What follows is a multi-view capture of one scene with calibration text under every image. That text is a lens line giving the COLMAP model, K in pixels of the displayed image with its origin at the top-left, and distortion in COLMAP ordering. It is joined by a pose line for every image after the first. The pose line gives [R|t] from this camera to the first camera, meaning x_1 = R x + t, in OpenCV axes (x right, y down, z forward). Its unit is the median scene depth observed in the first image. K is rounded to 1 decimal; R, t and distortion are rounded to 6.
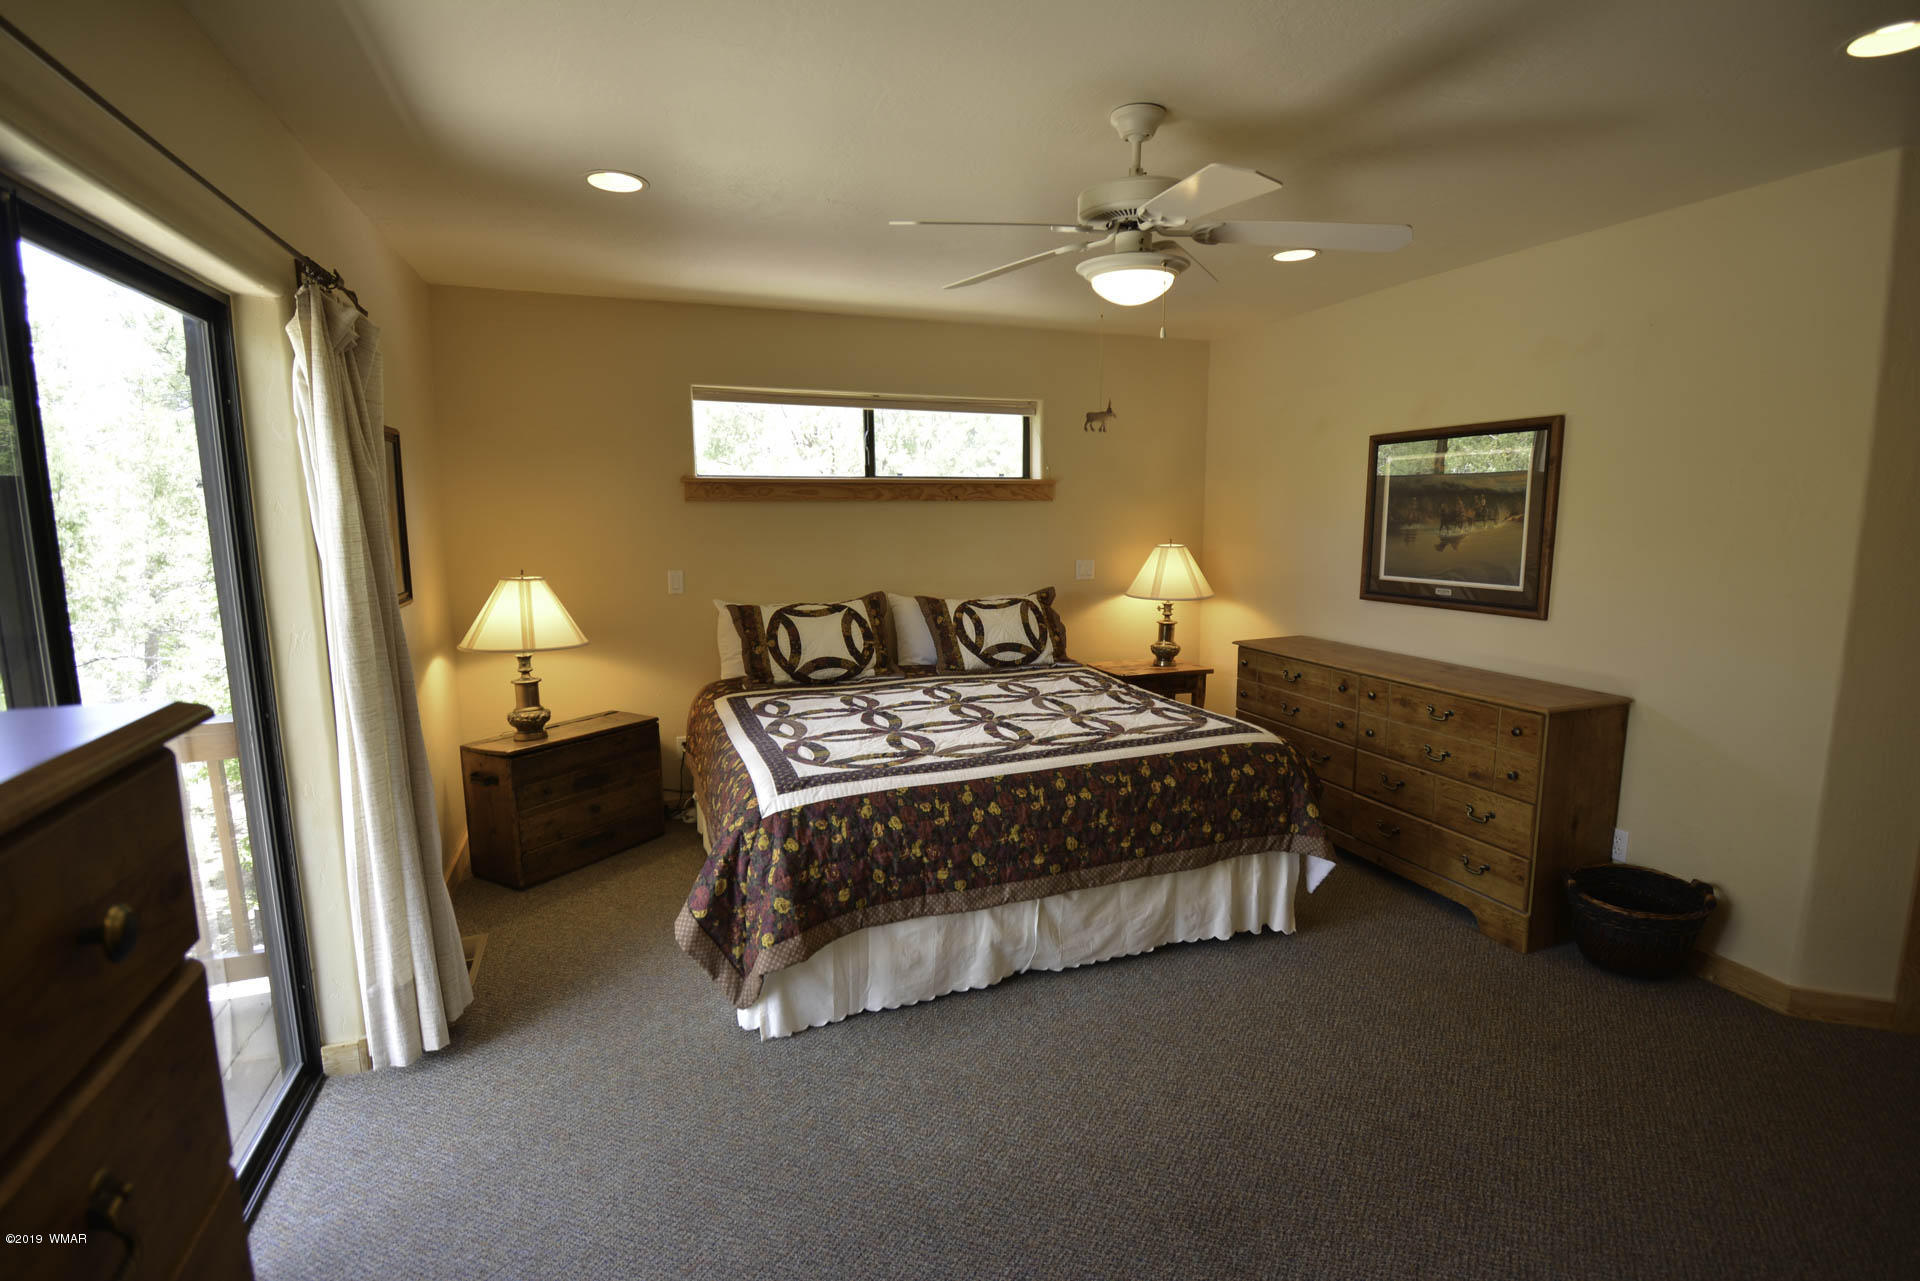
lens RADIAL K [[901.4, 0, 953.3], [0, 901.4, 639.8], [0, 0, 1]] dist [0.001890, 0.000029]
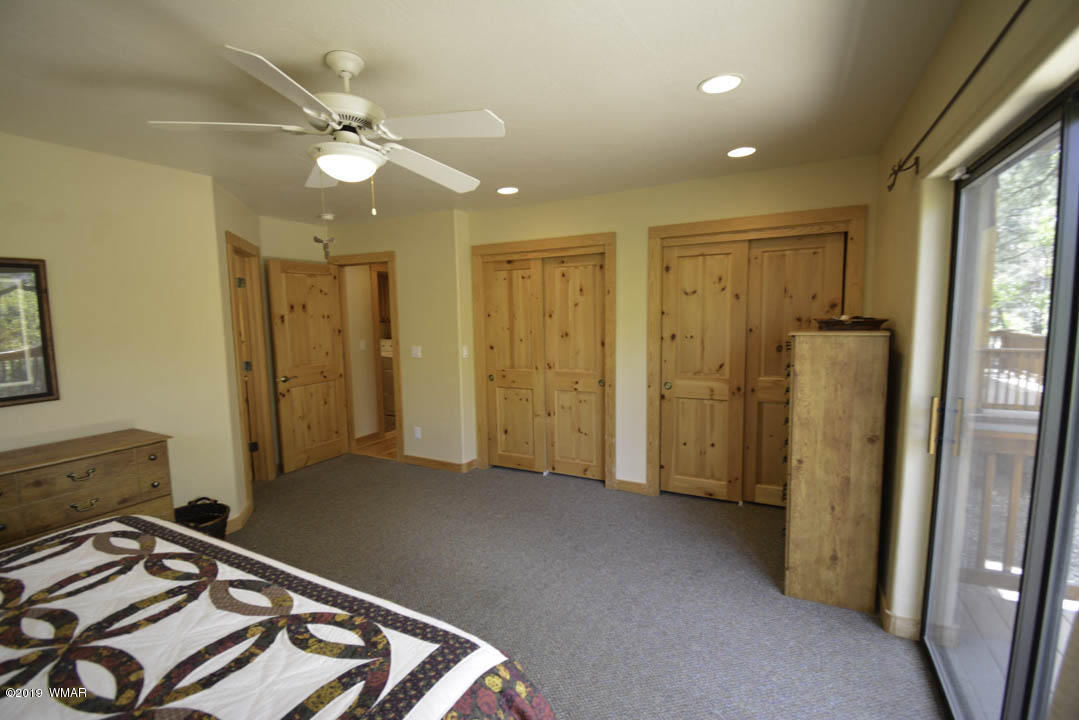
lens RADIAL K [[482.7, 0, 535.6], [0, 482.7, 361.7], [0, 0, 1]] dist [-0.000333, -0.010328]
pose [[-0.660180, -0.062872, 0.748471, -0.463233], [0.128141, 0.972454, 0.194712, -0.145554], [-0.740096, 0.224455, -0.633938, 0.996863]]
